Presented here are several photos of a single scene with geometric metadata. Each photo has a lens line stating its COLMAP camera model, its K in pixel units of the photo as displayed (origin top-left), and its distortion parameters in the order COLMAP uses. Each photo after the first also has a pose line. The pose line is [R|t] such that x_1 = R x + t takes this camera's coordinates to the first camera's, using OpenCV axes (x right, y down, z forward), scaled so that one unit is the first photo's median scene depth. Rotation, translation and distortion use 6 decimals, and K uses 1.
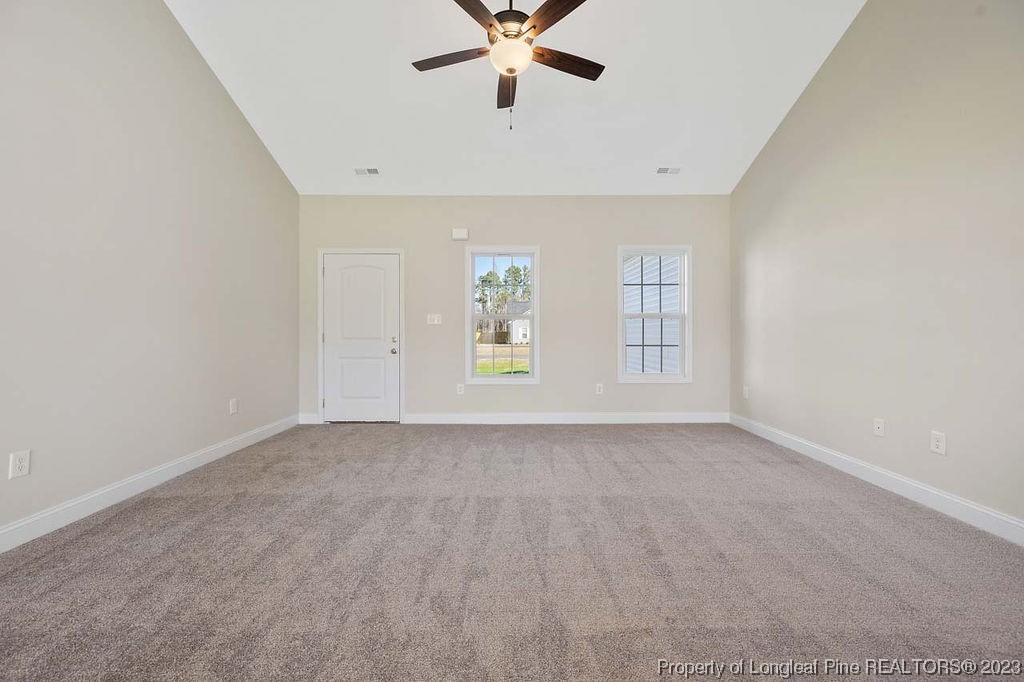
lens RADIAL K [[414.7, 0, 511.6], [0, 414.7, 336.4], [0, 0, 1]] dist [-0.000609, -0.000091]
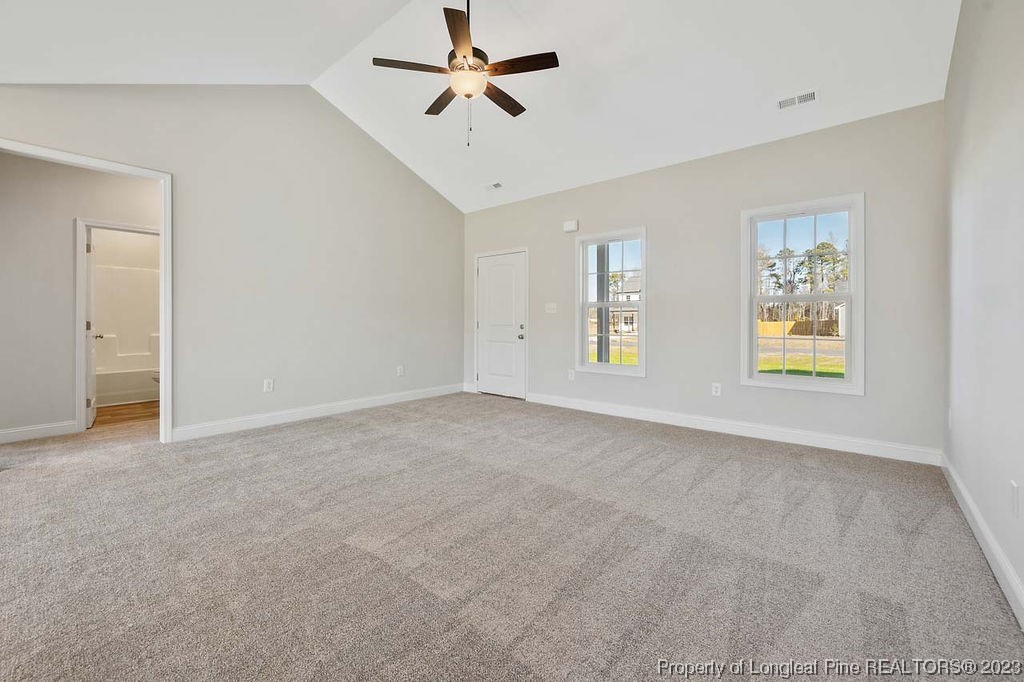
lens RADIAL K [[423.3, 0, 501.3], [0, 423.3, 322.6], [0, 0, 1]] dist [0.001454, -0.000004]
pose [[0.749317, 0.003669, -0.662201, 0.451017], [-0.007496, 0.999968, -0.002941, 0.000507], [0.662169, 0.007168, 0.749321, 0.090212]]
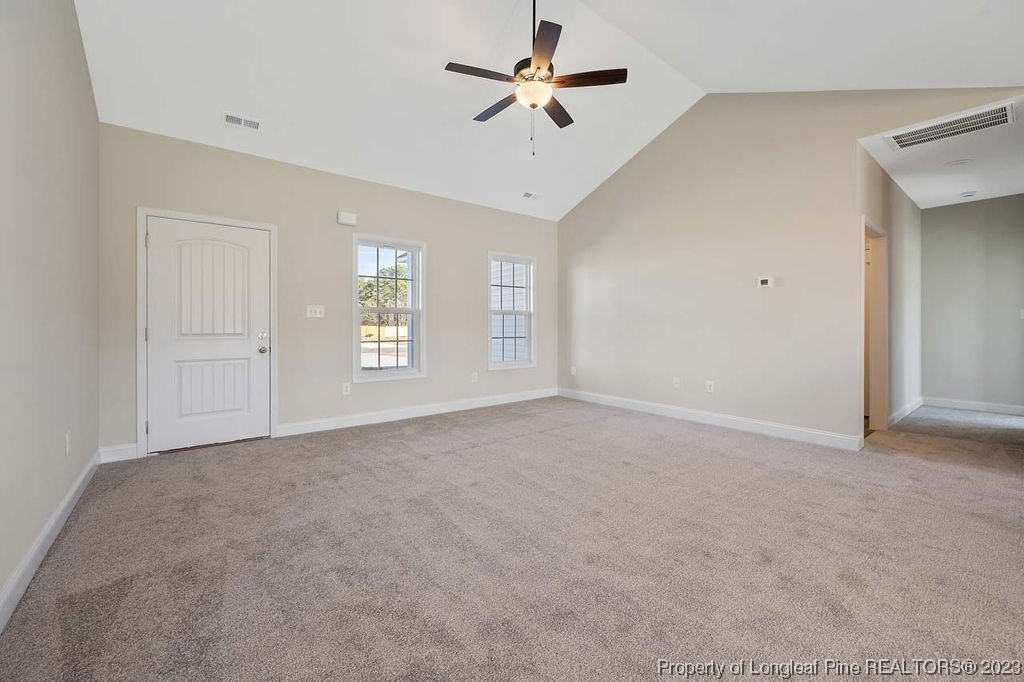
lens RADIAL K [[419.8, 0, 511.9], [0, 419.8, 329.0], [0, 0, 1]] dist [0.000275, -0.000019]
pose [[0.778123, -0.004222, 0.628098, -0.423675], [0.006718, 0.999976, -0.001601, -0.000420], [-0.628076, 0.005465, 0.778133, 0.056023]]
